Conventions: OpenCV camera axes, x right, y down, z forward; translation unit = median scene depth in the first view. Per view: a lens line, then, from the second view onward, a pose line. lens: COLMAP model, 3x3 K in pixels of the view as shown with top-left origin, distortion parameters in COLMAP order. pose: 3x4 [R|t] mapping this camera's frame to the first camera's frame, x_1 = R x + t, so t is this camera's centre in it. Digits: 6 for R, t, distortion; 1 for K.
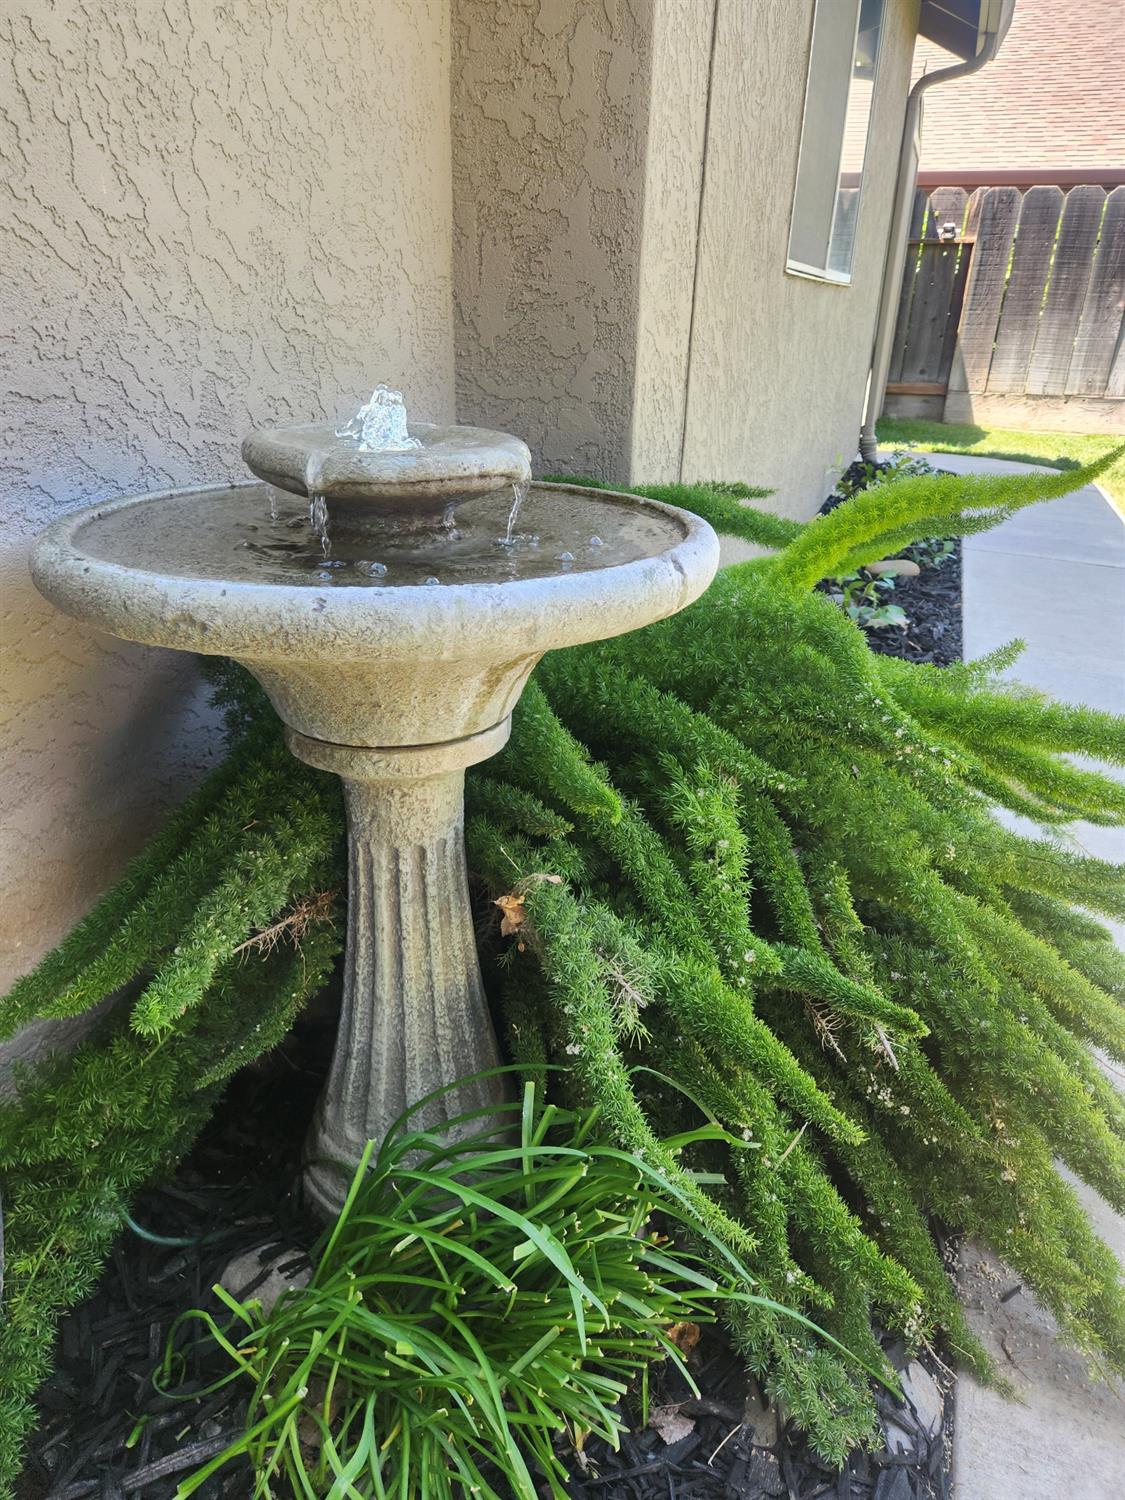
lens RADIAL K [[1016.3, 0, 561.1], [0, 1016.3, 747.7], [0, 0, 1]] dist [0.051710, -0.005720]
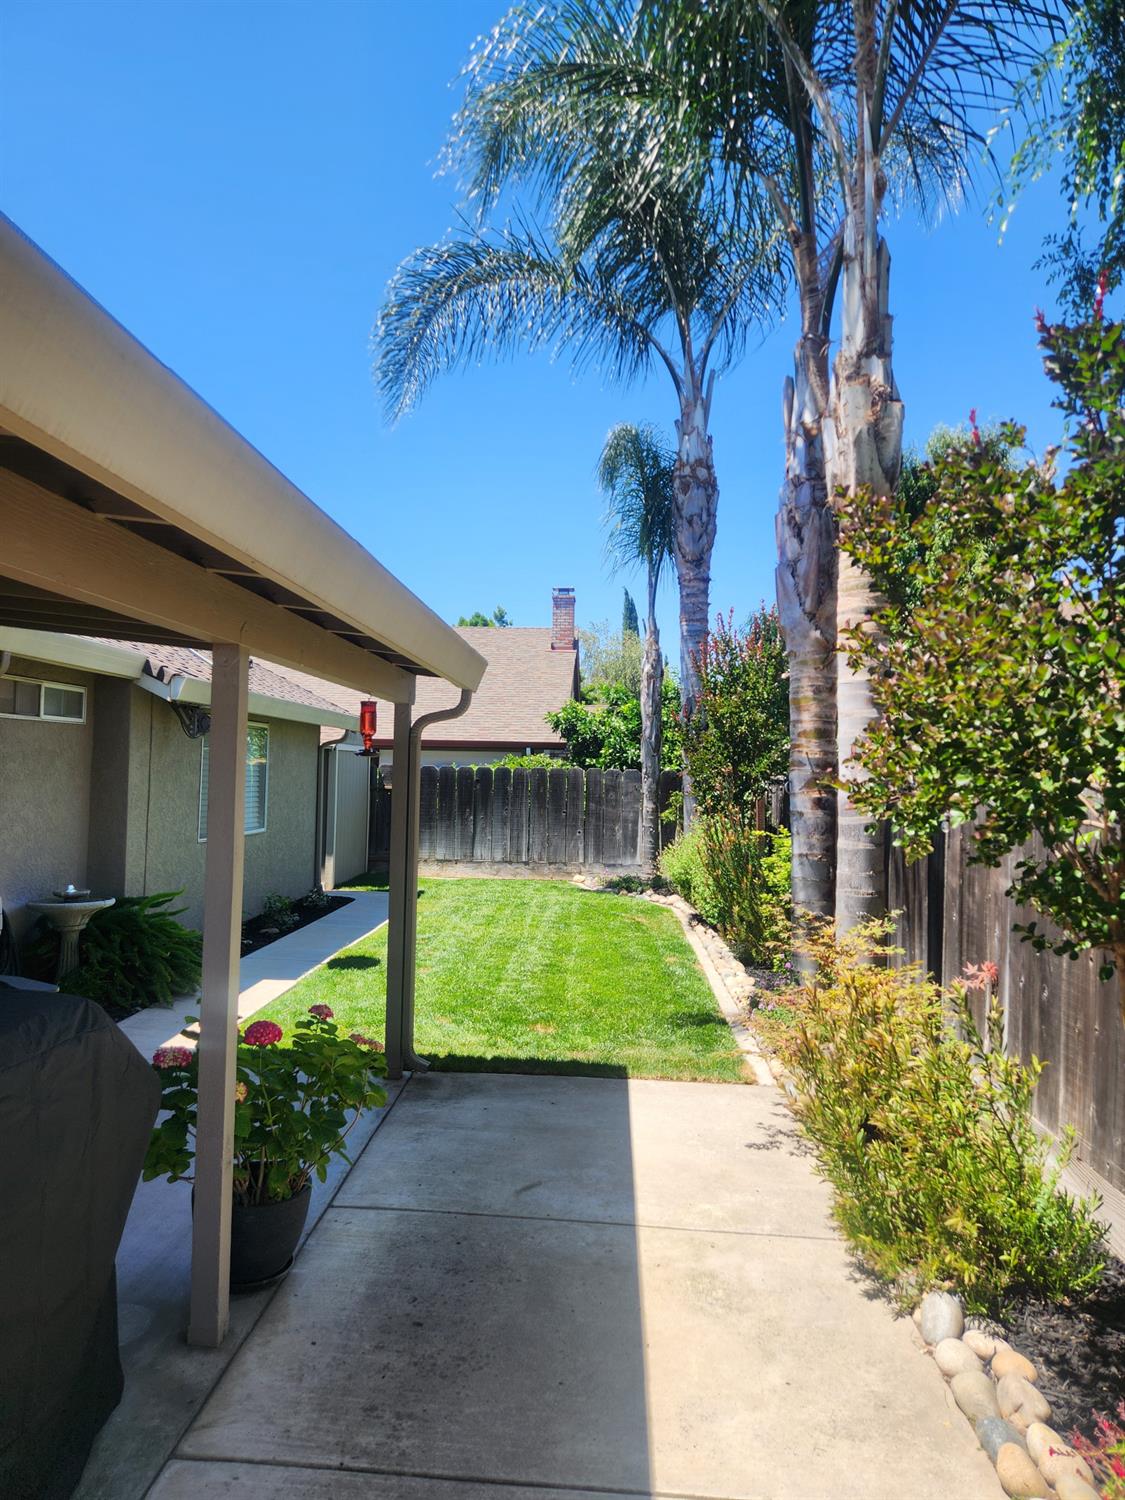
lens RADIAL K [[1016.3, 0, 559.2], [0, 1016.3, 749.1], [0, 0, 1]] dist [0.051710, -0.005720]
pose [[0.956451, 0.005164, 0.291848, 1.071137], [0.116080, 0.910653, -0.396531, 2.212585], [-0.267820, 0.413140, 0.870395, -7.126113]]
